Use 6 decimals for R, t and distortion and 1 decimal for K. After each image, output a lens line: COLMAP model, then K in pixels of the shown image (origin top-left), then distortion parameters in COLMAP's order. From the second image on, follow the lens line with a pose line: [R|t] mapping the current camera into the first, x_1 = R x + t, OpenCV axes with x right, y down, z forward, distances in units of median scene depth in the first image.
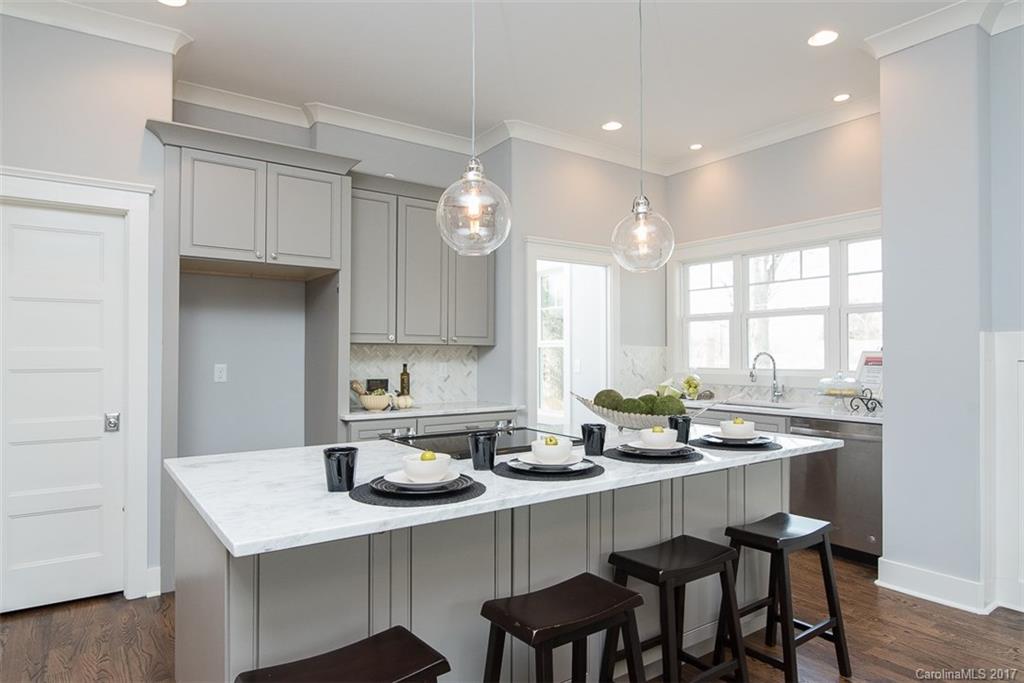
lens RADIAL K [[618.2, 0, 516.2], [0, 618.2, 346.0], [0, 0, 1]] dist [-0.002780, -0.001425]
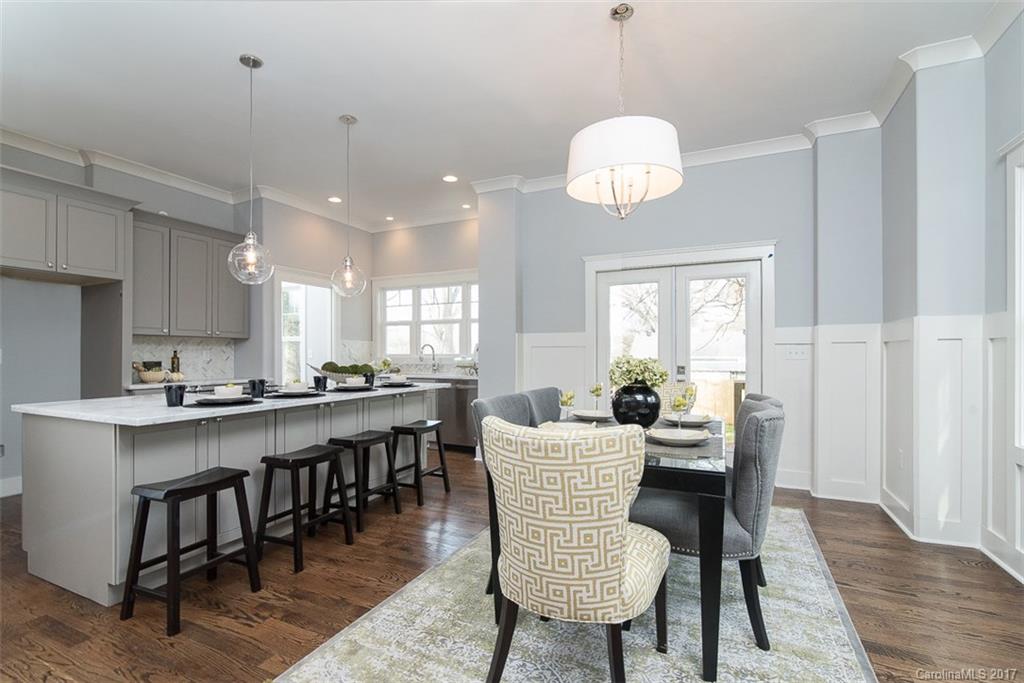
lens RADIAL K [[476.8, 0, 517.9], [0, 476.8, 351.1], [0, 0, 1]] dist [0.002745, 0.000470]
pose [[0.872891, 0.000529, 0.487915, -0.035563], [-0.004798, 0.999960, 0.007499, 0.020892], [-0.487892, -0.008887, 0.872859, -0.337000]]
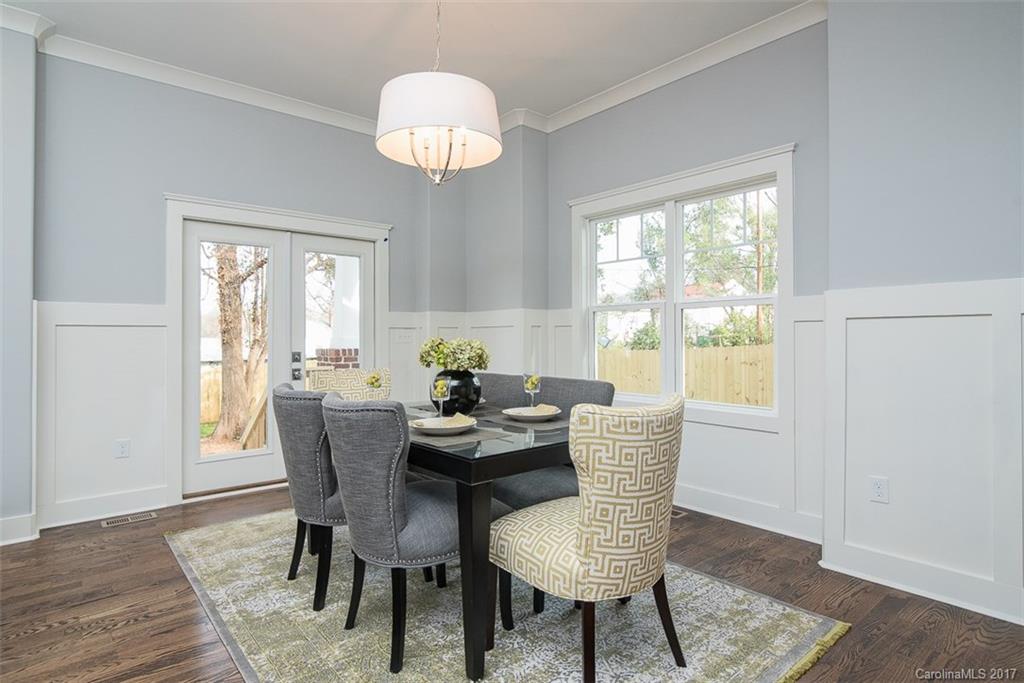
lens RADIAL K [[546.2, 0, 512.8], [0, 546.2, 330.9], [0, 0, 1]] dist [-0.003036, -0.001186]
pose [[-0.081547, 0.012397, 0.996592, -0.264945], [-0.006996, 0.999891, -0.013011, 0.031763], [-0.996645, -0.008033, -0.081451, 0.128467]]
